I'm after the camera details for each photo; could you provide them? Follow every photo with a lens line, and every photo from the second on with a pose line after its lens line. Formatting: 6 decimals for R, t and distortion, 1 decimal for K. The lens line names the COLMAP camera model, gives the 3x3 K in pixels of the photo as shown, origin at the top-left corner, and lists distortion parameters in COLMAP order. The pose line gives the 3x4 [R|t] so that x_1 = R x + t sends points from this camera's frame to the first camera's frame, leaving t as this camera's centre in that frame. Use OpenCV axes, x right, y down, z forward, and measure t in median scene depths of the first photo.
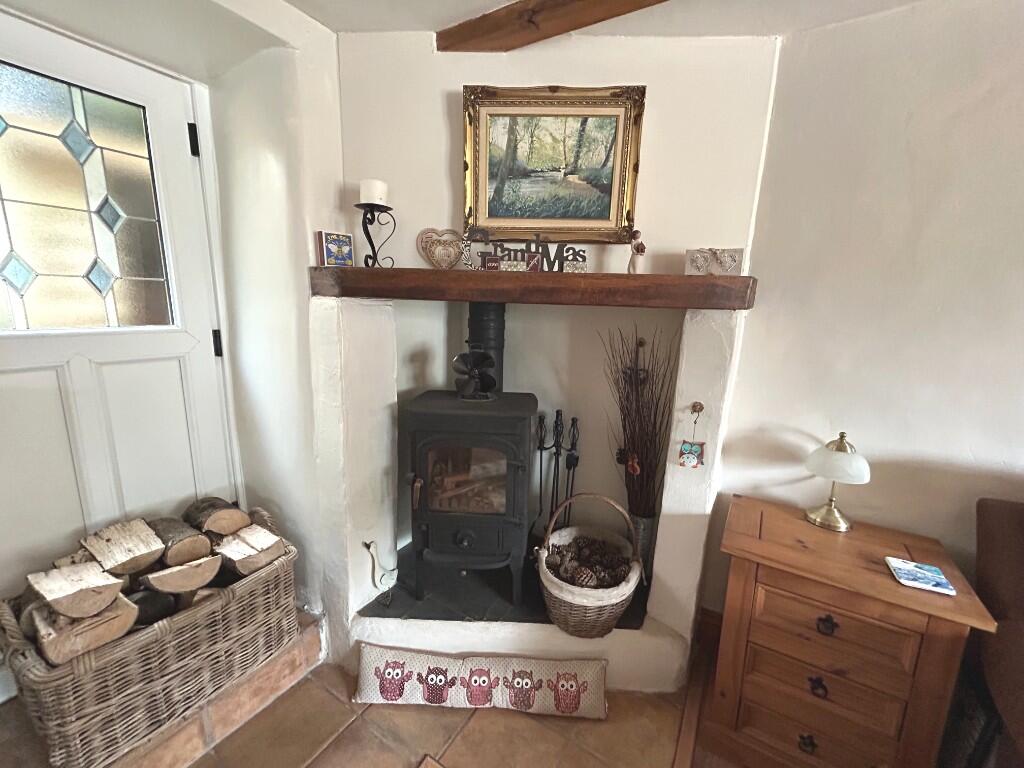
lens RADIAL K [[405.4, 0, 514.2], [0, 405.4, 376.9], [0, 0, 1]] dist [-0.002414, 0.001595]
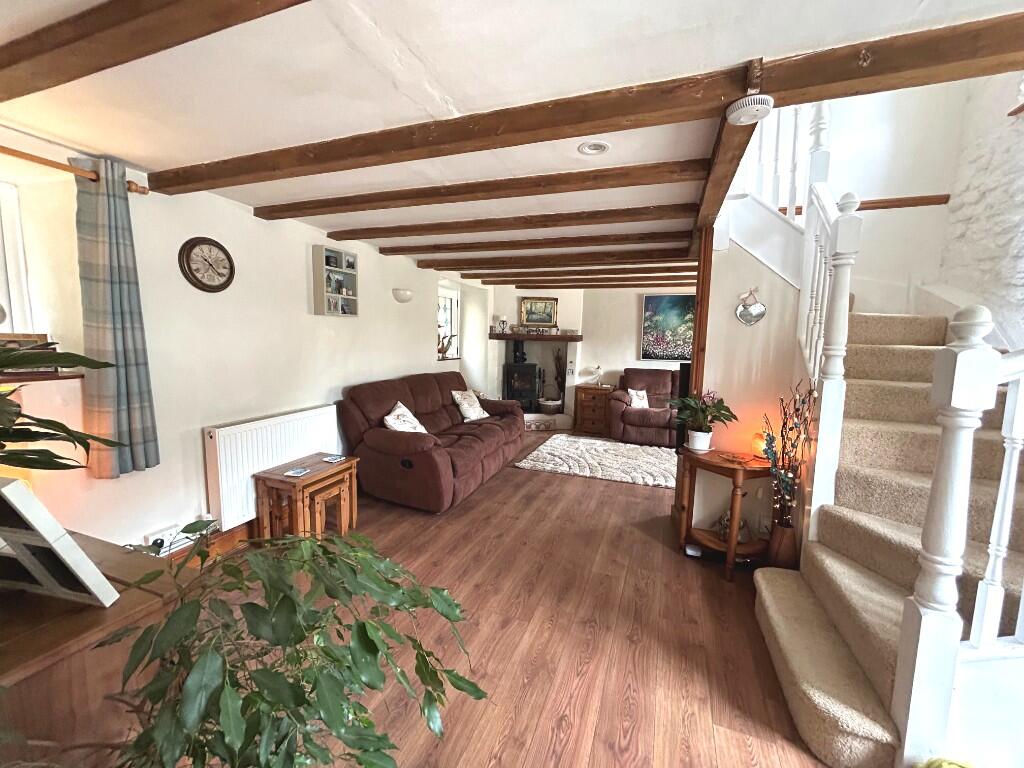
lens RADIAL K [[405.4, 0, 510.5], [0, 405.4, 381.4], [0, 0, 1]] dist [-0.002414, 0.001595]
pose [[0.982509, -0.022846, 0.184808, -1.104698], [0.037912, 0.996200, -0.078405, 0.626897], [-0.182314, 0.084040, 0.979642, -3.417532]]
